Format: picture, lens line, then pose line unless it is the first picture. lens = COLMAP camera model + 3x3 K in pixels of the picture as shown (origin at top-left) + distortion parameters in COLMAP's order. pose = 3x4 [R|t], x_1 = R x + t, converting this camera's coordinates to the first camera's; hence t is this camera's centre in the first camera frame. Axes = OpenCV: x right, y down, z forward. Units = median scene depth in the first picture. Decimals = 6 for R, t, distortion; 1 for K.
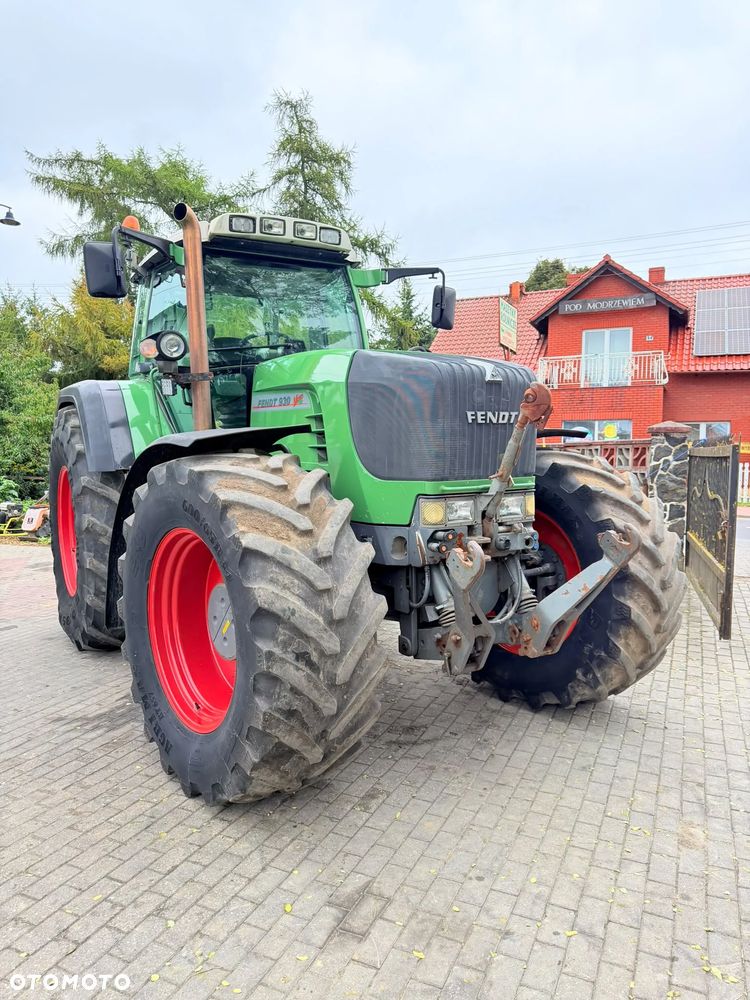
lens RADIAL K [[707.0, 0, 376.3], [0, 707.0, 505.1], [0, 0, 1]] dist [0.032247, -0.037053]
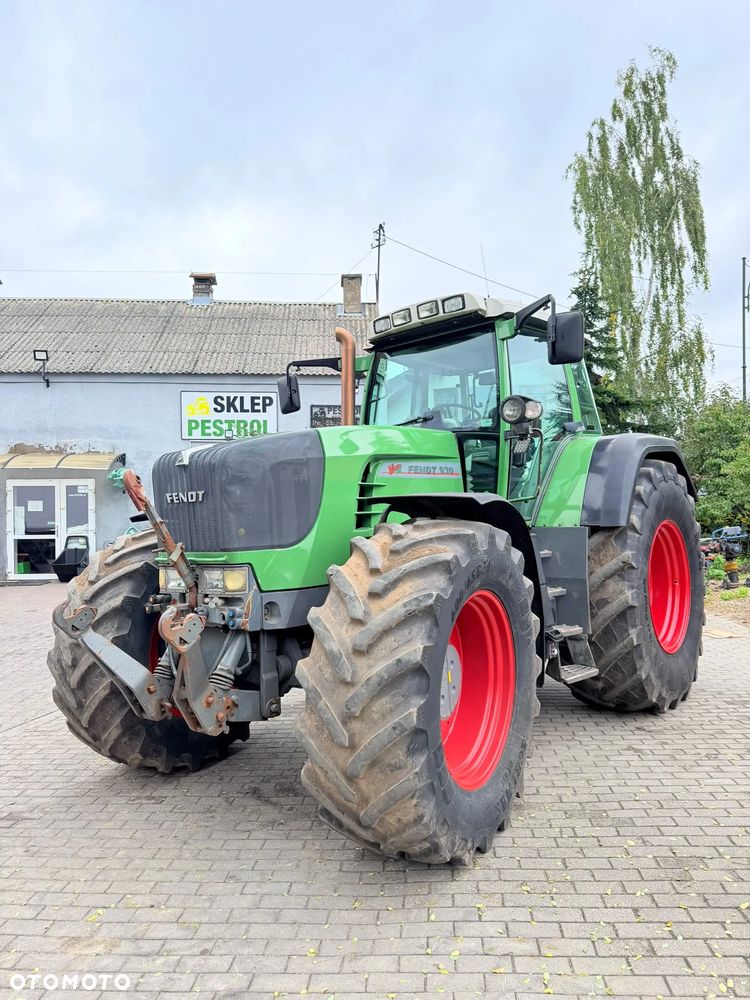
lens RADIAL K [[707.0, 0, 378.8], [0, 707.0, 495.1], [0, 0, 1]] dist [0.032247, -0.037053]
pose [[0.337787, -0.024059, -0.940915, 0.904657], [-0.048469, 0.997902, -0.042916, -0.064785], [0.939974, 0.060102, 0.335912, 0.623261]]
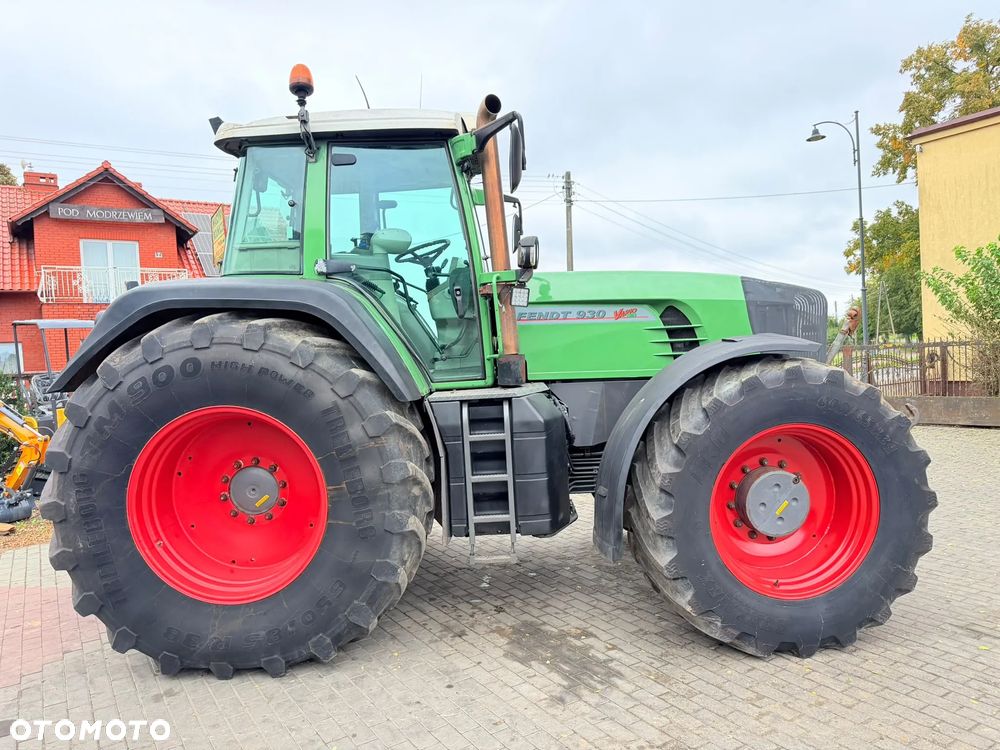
lens RADIAL K [[707.0, 0, 503.2], [0, 707.0, 371.6], [0, 0, 1]] dist [0.032247, -0.037053]
pose [[0.538170, -0.045137, 0.841627, -0.994461], [0.107819, 0.994048, -0.015632, -0.055096], [-0.835911, 0.099156, 0.539834, 0.505116]]
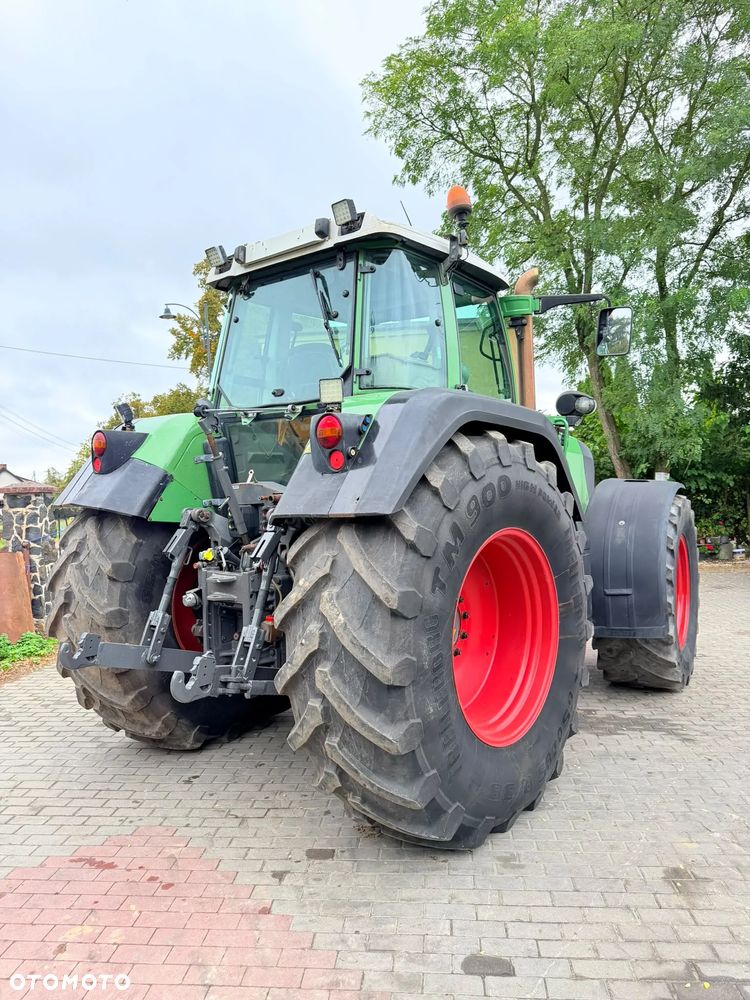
lens RADIAL K [[707.0, 0, 376.4], [0, 707.0, 493.5], [0, 0, 1]] dist [0.032247, -0.037053]
pose [[-0.331723, 0.014085, 0.943272, -1.146915], [0.105344, 0.994188, 0.022201, -0.127323], [-0.937476, 0.106733, -0.331279, 1.536941]]
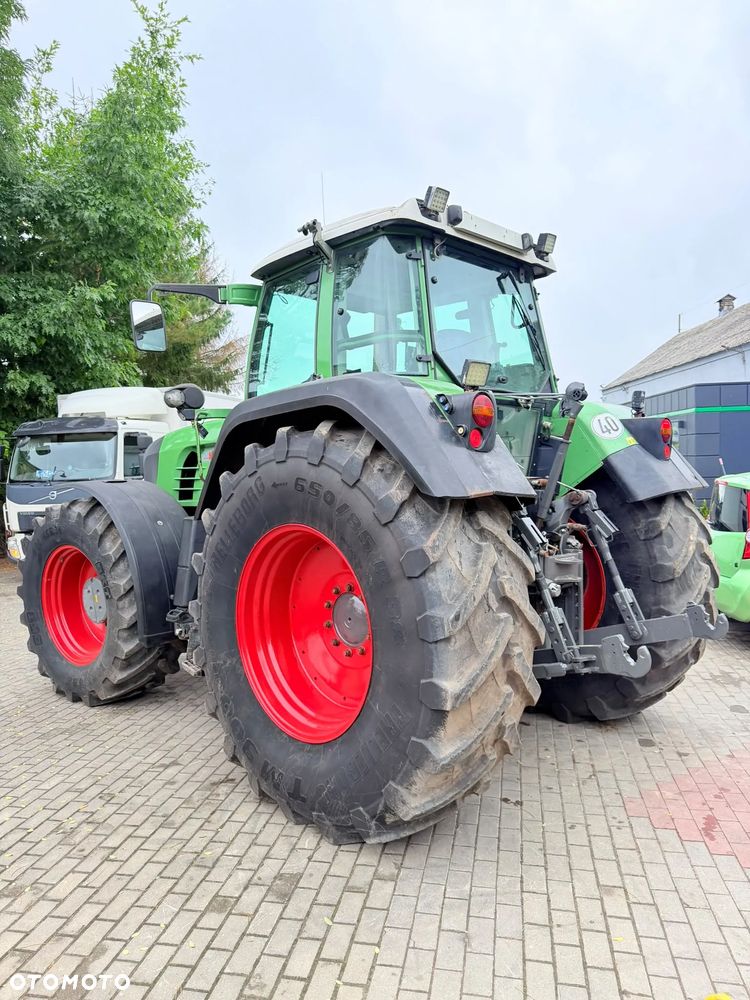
lens RADIAL K [[707.0, 0, 376.9], [0, 707.0, 498.4], [0, 0, 1]] dist [0.032247, -0.037053]
pose [[-0.972236, 0.044699, -0.229695, 0.044477], [0.017223, 0.992593, 0.120259, -0.204348], [0.233369, 0.112964, -0.965804, 2.163556]]
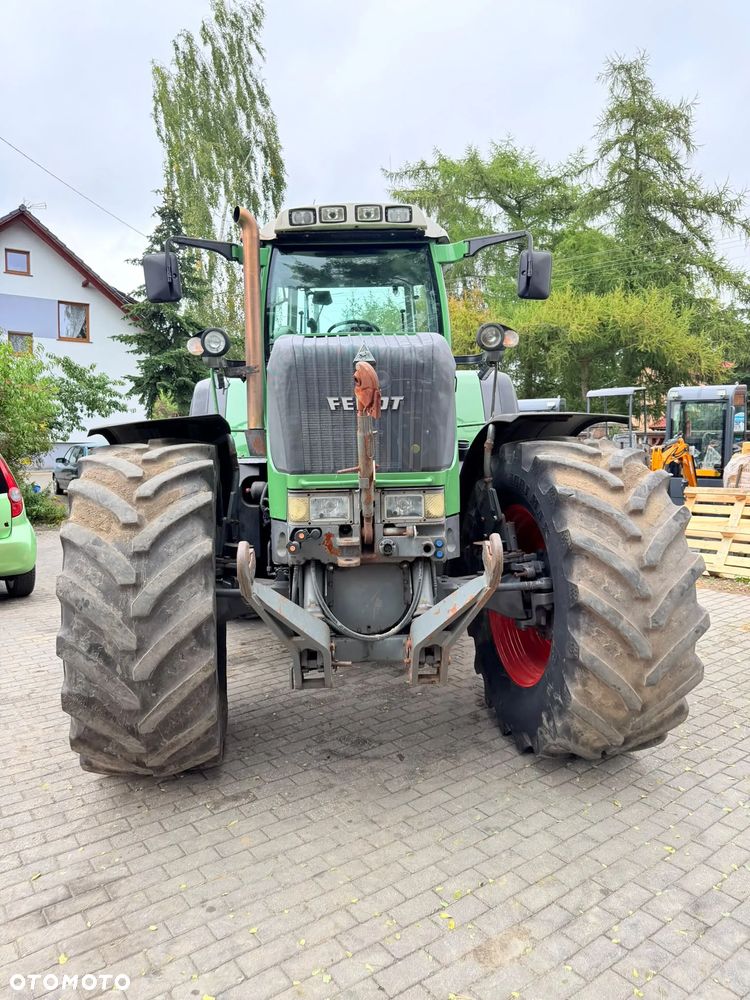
lens RADIAL K [[707.0, 0, 382.2], [0, 707.0, 493.9], [0, 0, 1]] dist [0.032247, -0.037053]
pose [[0.878431, 0.039469, -0.476236, 0.415136], [-0.037598, 0.999202, 0.013461, -0.016965], [0.476387, 0.006081, 0.879215, 0.162706]]
